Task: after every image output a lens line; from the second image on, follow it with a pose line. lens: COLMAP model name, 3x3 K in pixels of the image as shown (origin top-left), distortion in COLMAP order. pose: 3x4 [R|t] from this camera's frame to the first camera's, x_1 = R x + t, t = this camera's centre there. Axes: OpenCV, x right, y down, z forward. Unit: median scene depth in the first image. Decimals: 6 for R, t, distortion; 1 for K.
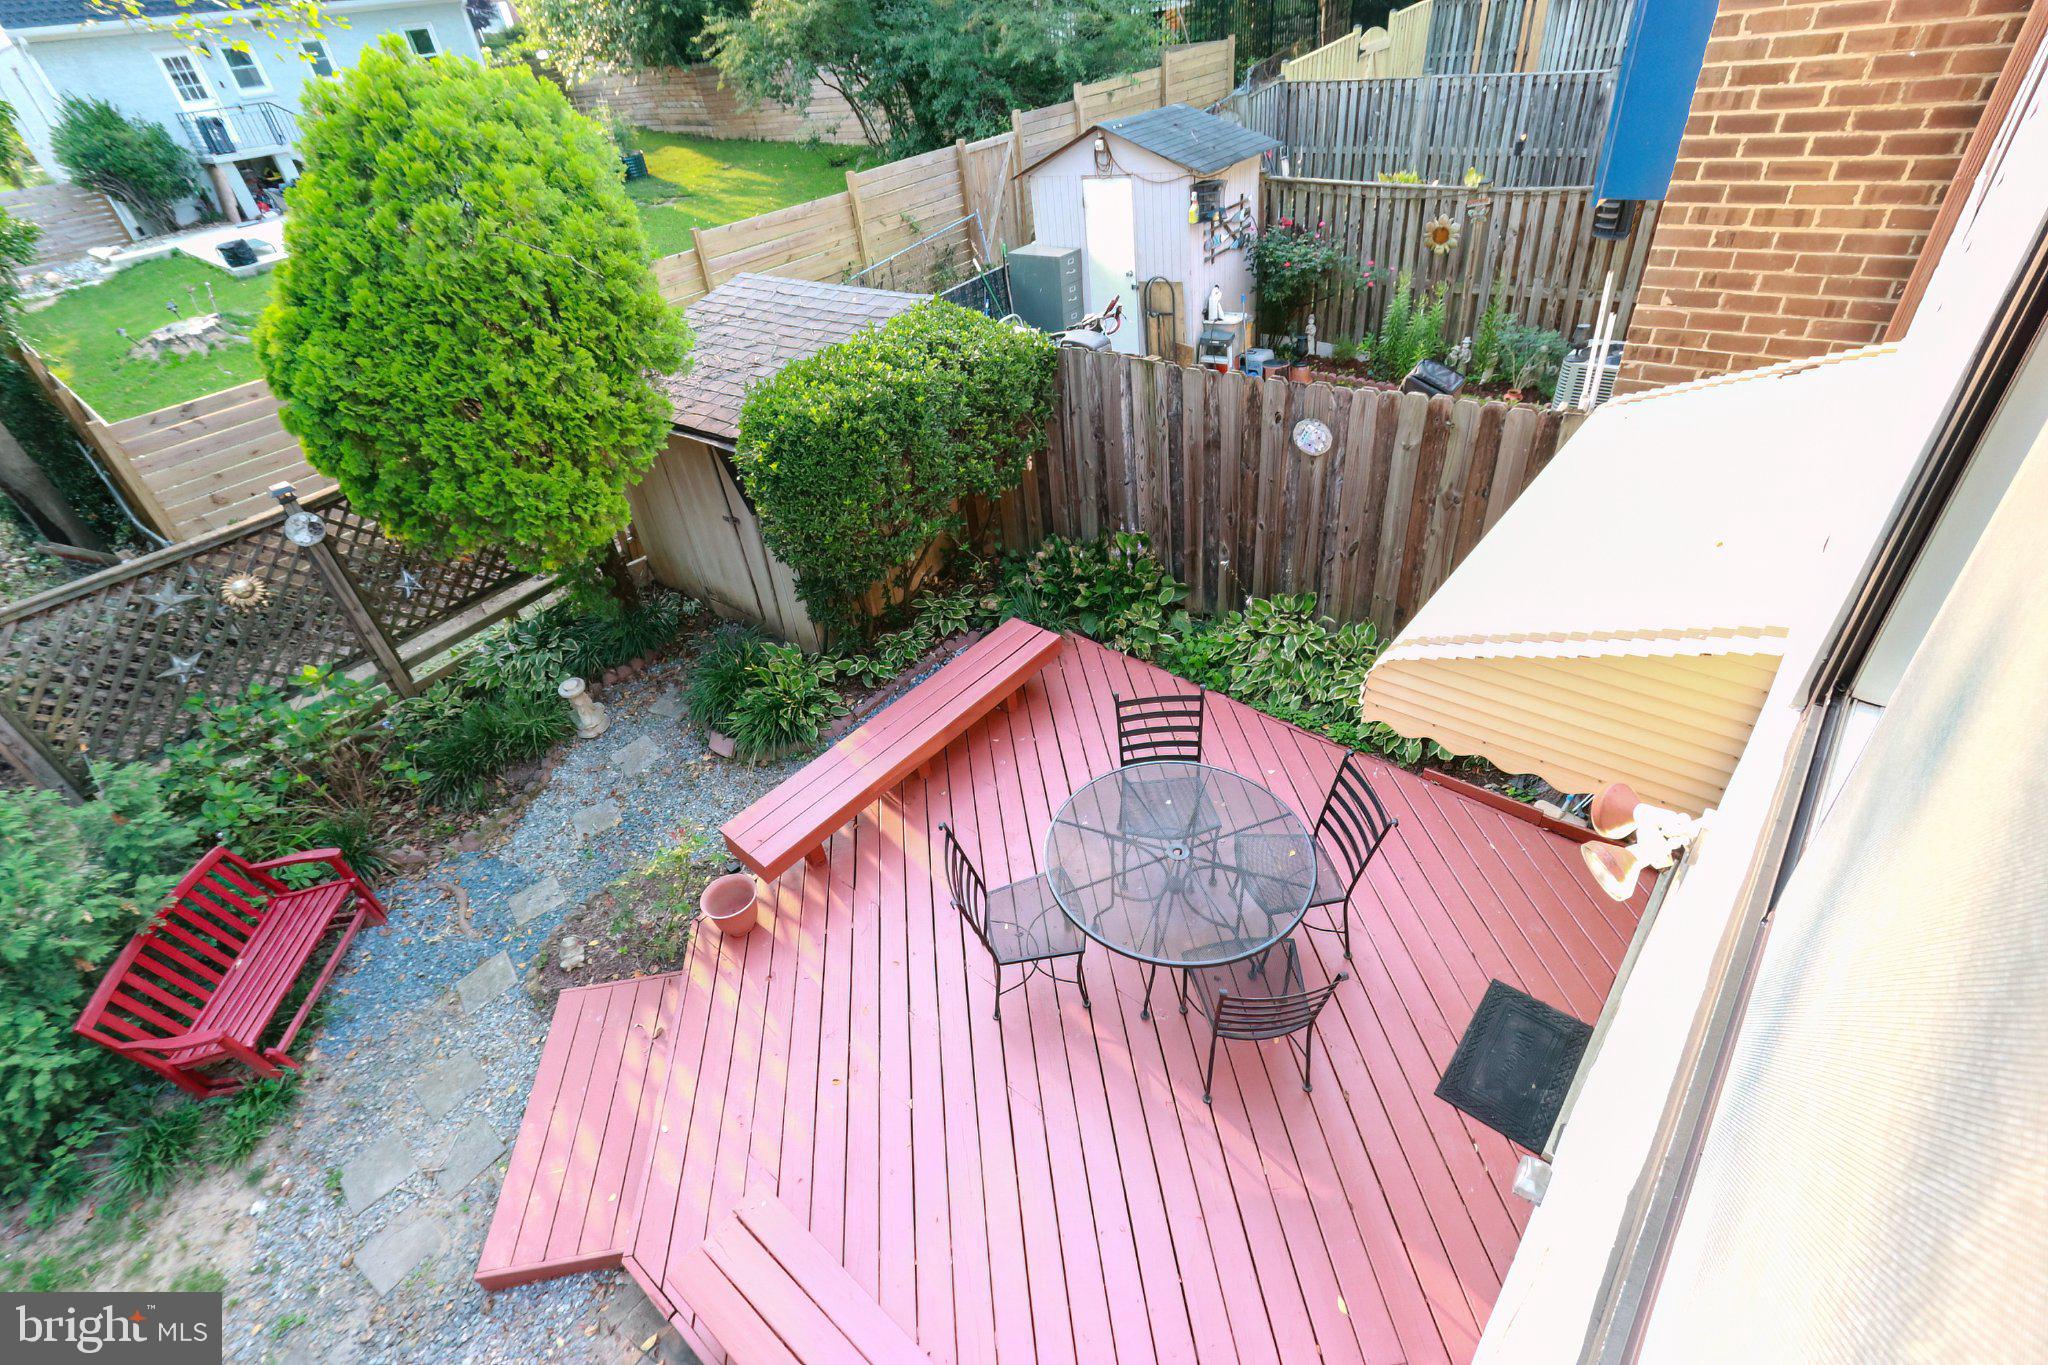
lens RADIAL K [[955.5, 0, 1021.6], [0, 955.5, 685.7], [0, 0, 1]] dist [0.003426, 0.000558]
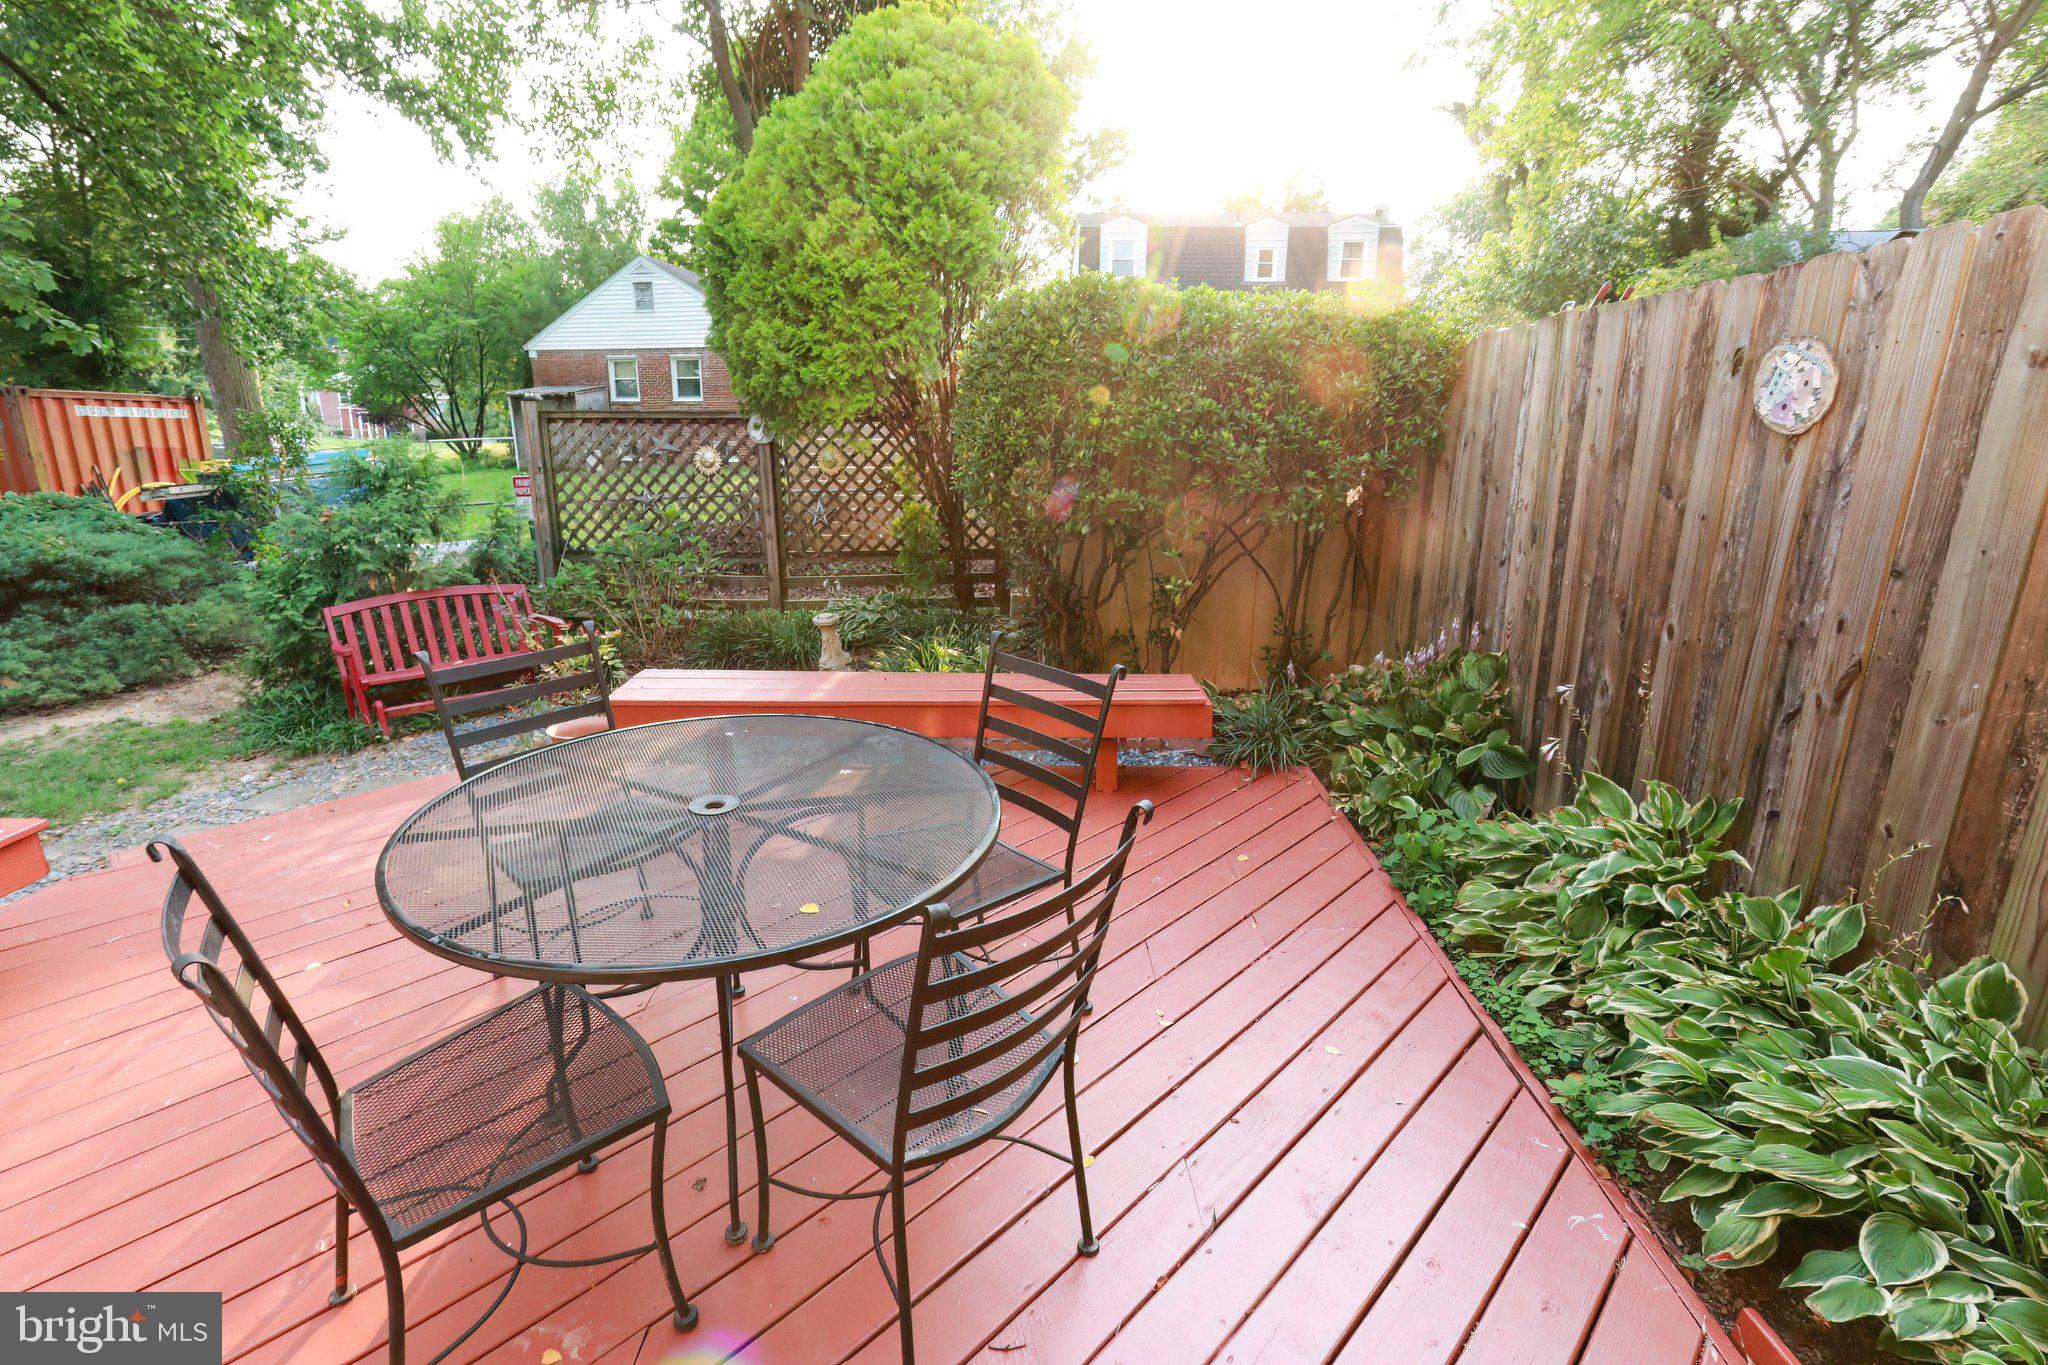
lens RADIAL K [[955.5, 0, 1022.6], [0, 955.5, 678.3], [0, 0, 1]] dist [0.003426, 0.000558]
pose [[0.638226, 0.295222, -0.710993, 0.404251], [-0.515256, 0.850002, -0.109580, 0.064194], [0.571995, 0.436281, 0.694608, 0.546109]]
